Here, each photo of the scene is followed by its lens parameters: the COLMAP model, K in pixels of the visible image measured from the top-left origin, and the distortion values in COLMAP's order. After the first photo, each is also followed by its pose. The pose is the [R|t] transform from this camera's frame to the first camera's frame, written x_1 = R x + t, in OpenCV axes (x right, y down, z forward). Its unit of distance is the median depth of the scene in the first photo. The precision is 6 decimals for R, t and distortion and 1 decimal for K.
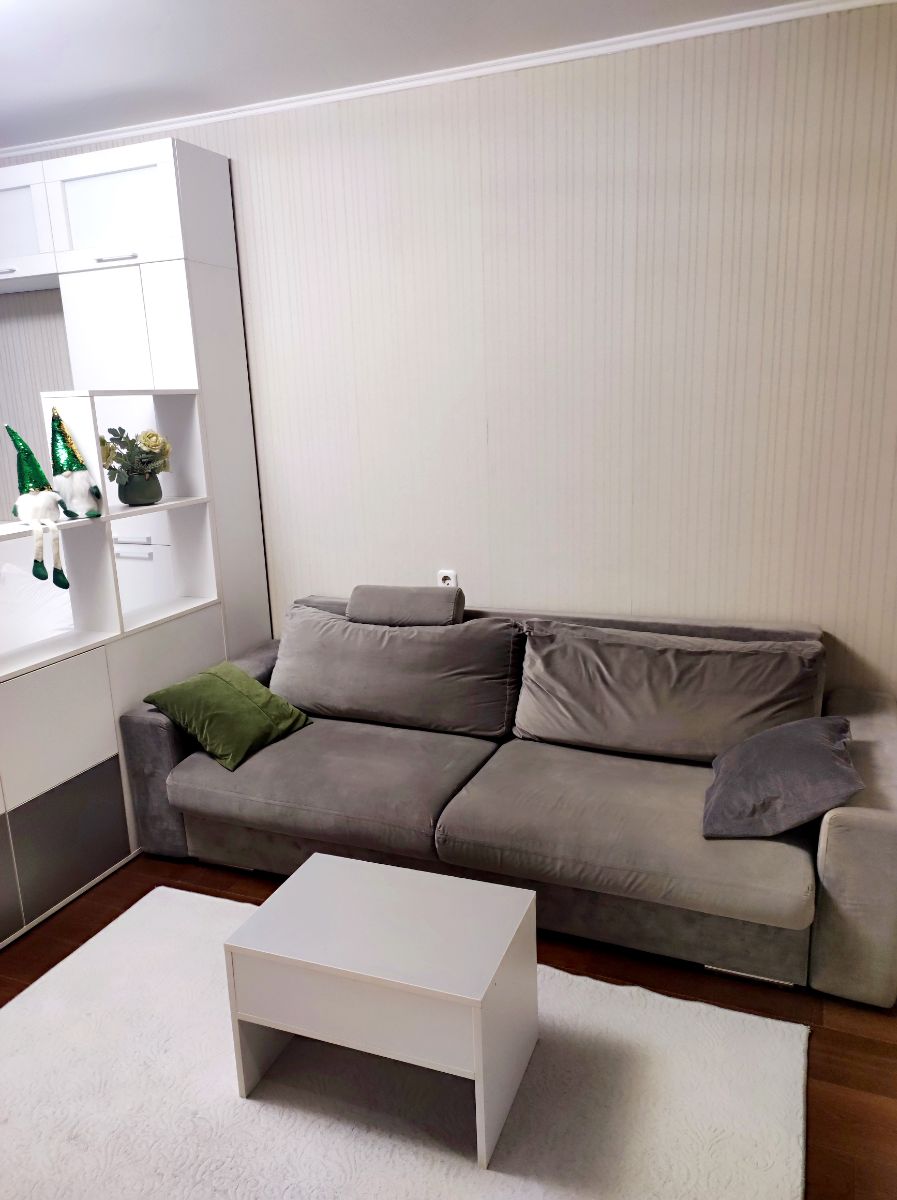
lens RADIAL K [[881.9, 0, 453.3], [0, 881.9, 601.1], [0, 0, 1]] dist [0.060992, -0.049470]
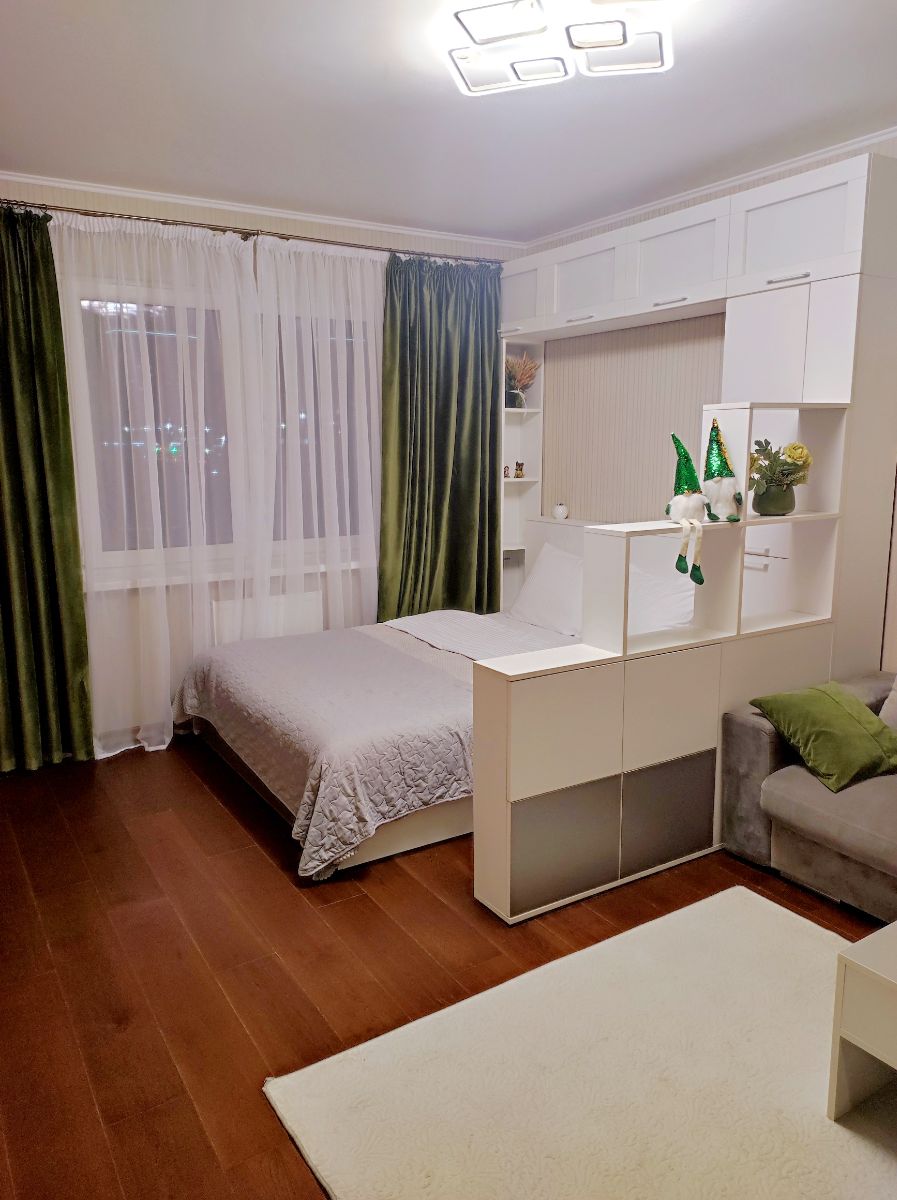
lens RADIAL K [[881.9, 0, 449.3], [0, 881.9, 603.2], [0, 0, 1]] dist [0.060992, -0.049470]
pose [[0.815065, 0.134206, -0.563612, -0.067451], [-0.152820, 0.988151, 0.014296, 0.036070], [0.558852, 0.074479, 0.825916, -0.049991]]
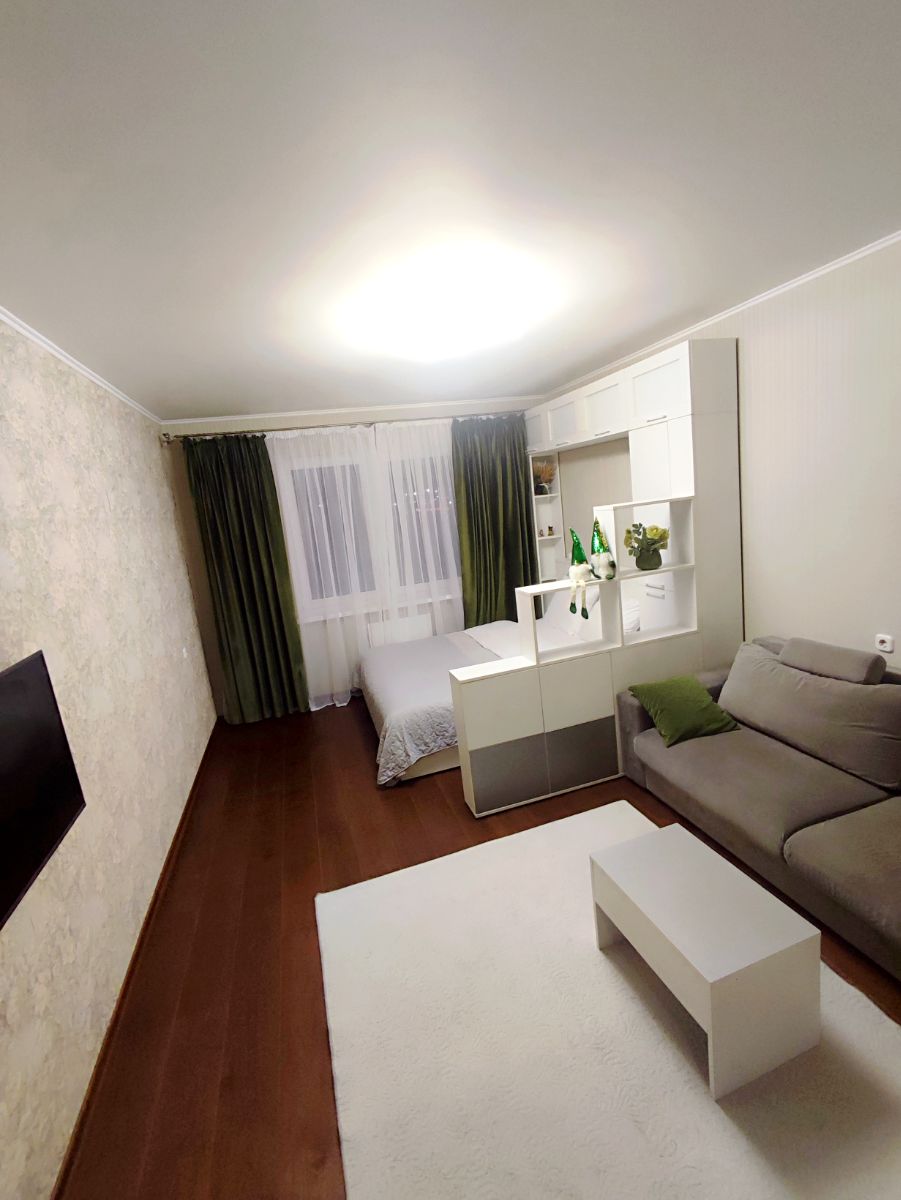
lens RADIAL K [[549.3, 0, 456.9], [0, 549.3, 593.8], [0, 0, 1]] dist [-0.000173, -0.000324]
pose [[0.637663, 0.100955, -0.763671, 0.213878], [-0.086676, 0.994482, 0.059093, -0.097144], [0.765423, 0.028511, 0.642895, 0.080305]]
